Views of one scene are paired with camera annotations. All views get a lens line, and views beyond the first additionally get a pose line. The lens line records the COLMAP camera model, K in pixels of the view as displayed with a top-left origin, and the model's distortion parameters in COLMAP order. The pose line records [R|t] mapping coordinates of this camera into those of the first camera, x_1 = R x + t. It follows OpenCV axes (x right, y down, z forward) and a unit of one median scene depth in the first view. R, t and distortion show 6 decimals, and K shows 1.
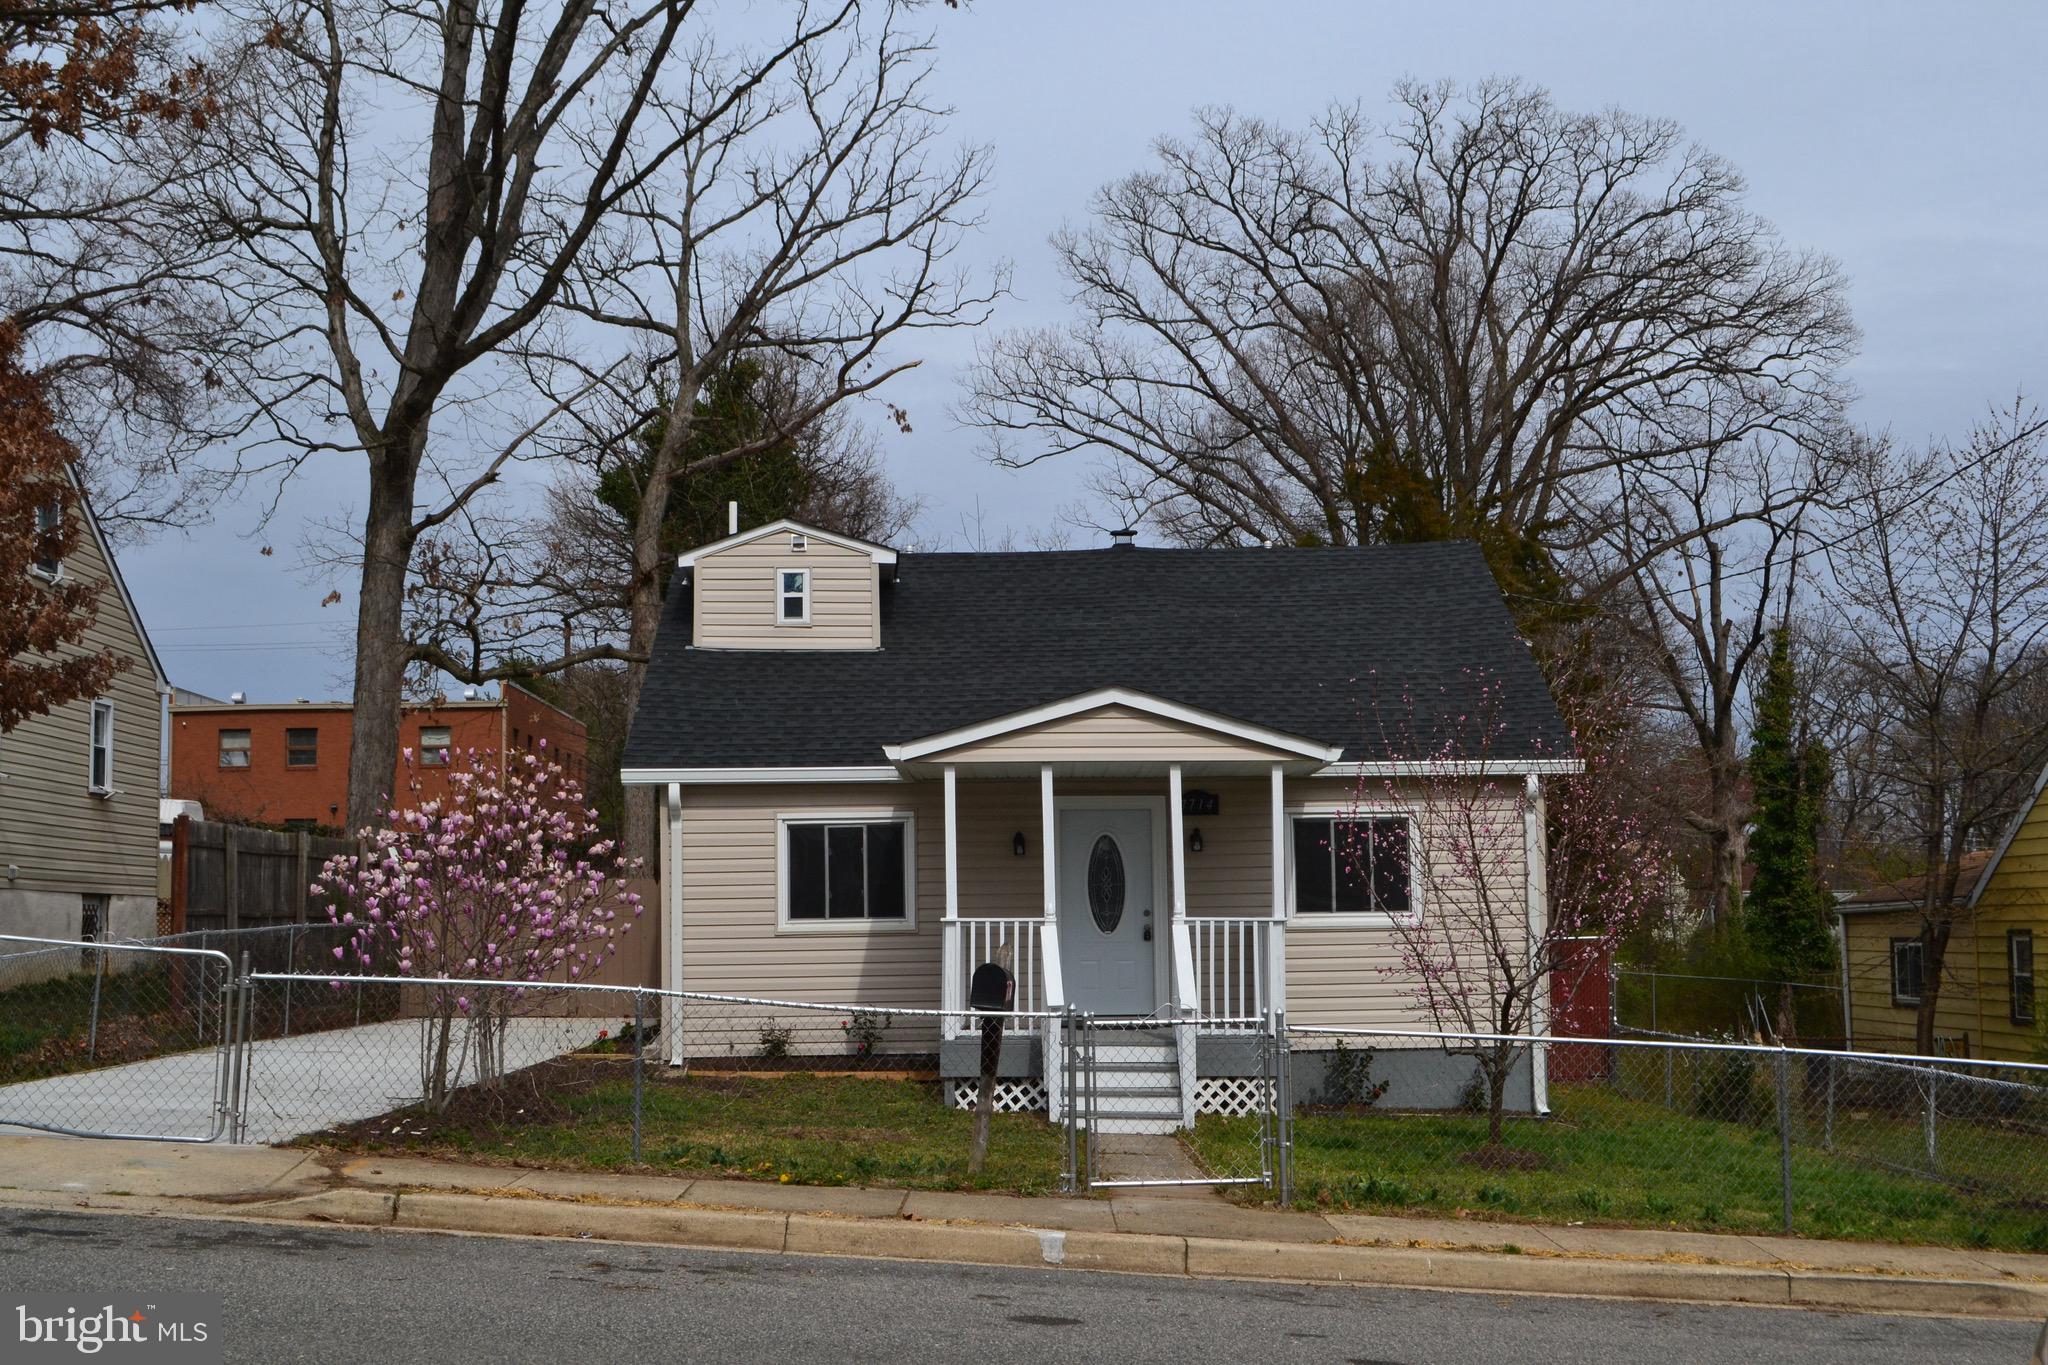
lens RADIAL K [[2435.7, 0, 1024.8], [0, 2435.7, 679.7], [0, 0, 1]] dist [-0.020042, 0.000000]
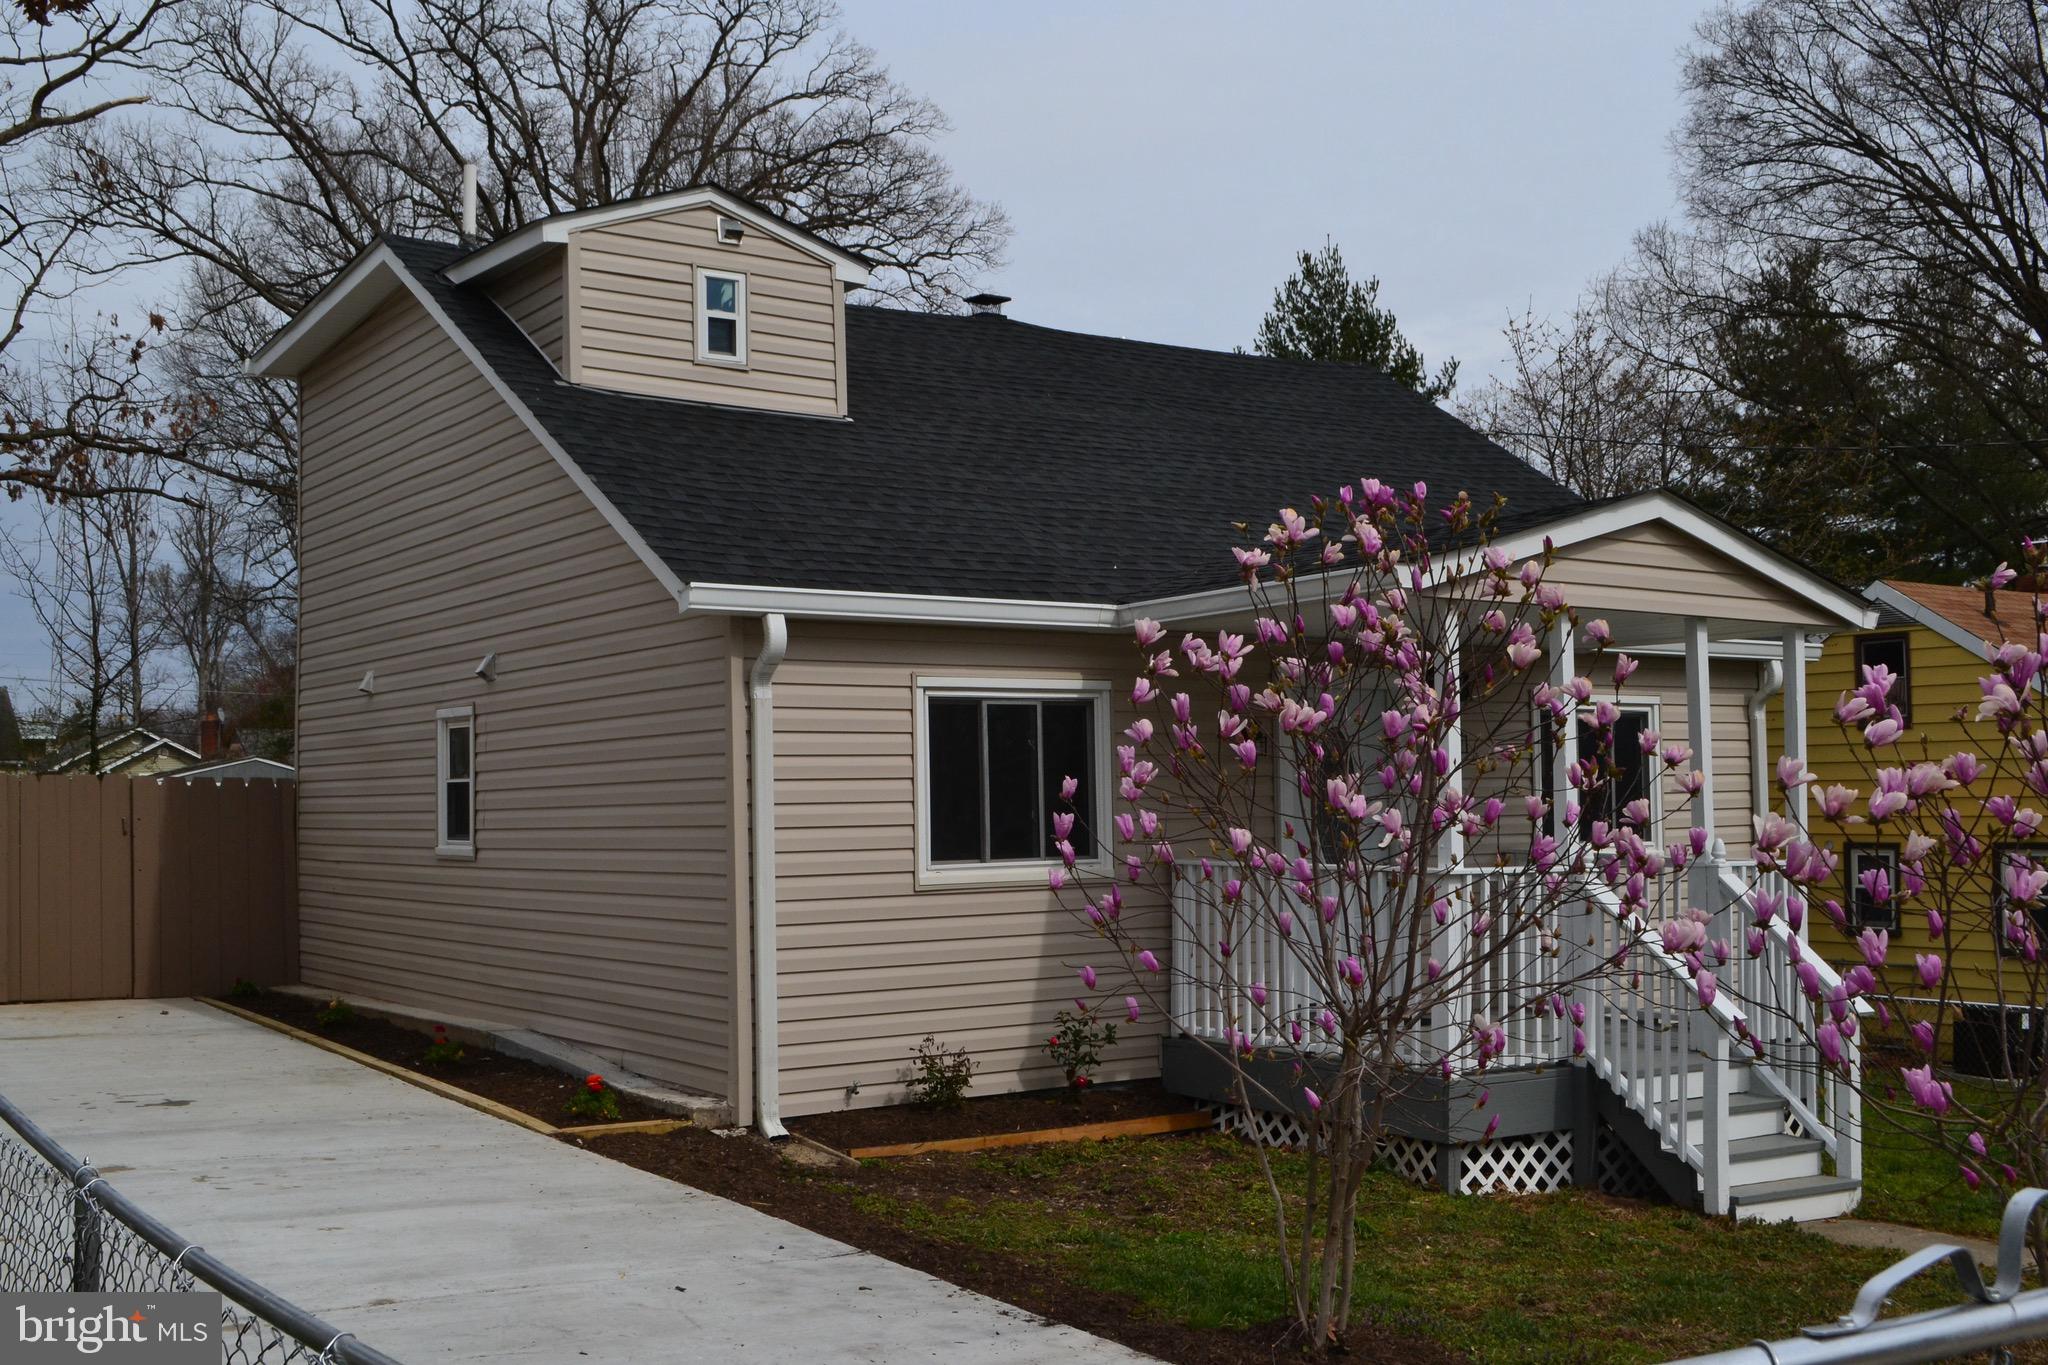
lens RADIAL K [[2173.6, 0, 1023.0], [0, 2173.6, 690.4], [0, 0, 1]] dist [-0.074589, 0.000000]
pose [[0.838054, 0.032943, 0.544592, -0.356358], [-0.058796, 0.997815, 0.030121, 0.041356], [-0.542410, -0.057263, 0.838160, 0.561602]]
